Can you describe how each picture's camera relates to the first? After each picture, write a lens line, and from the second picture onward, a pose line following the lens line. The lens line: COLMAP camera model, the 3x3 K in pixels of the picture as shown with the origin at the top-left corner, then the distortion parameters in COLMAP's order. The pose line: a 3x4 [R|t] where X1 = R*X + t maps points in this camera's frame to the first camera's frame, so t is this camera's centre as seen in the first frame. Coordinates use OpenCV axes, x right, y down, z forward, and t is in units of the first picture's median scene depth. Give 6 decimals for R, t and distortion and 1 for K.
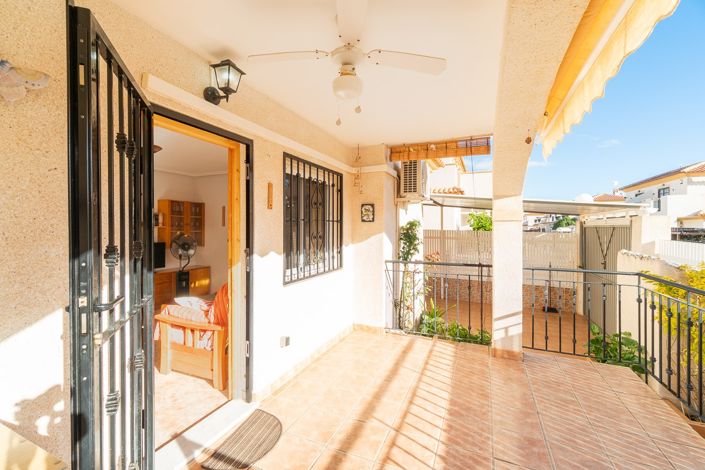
lens RADIAL K [[311.7, 0, 352.0], [0, 311.7, 227.5], [0, 0, 1]] dist [0.017412, 0.000091]
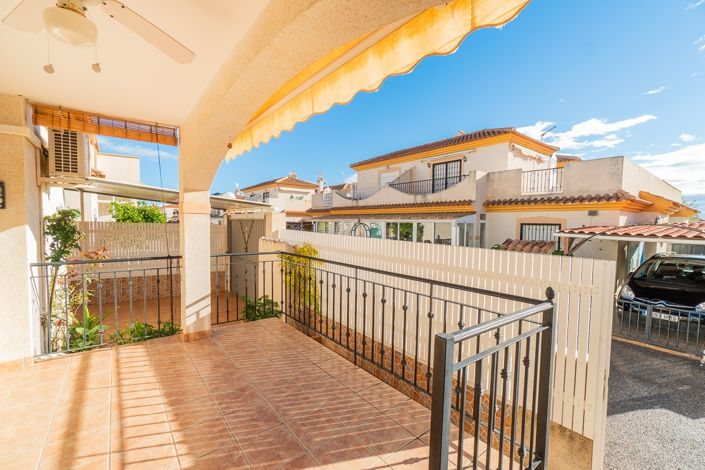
lens RADIAL K [[305.2, 0, 350.7], [0, 305.2, 235.2], [0, 0, 1]] dist [-0.000802, -0.000007]
pose [[0.490405, -0.032518, 0.870888, -0.138671], [-0.013110, 0.998915, 0.044681, -0.000444], [-0.871396, -0.033328, 0.489446, 0.022807]]
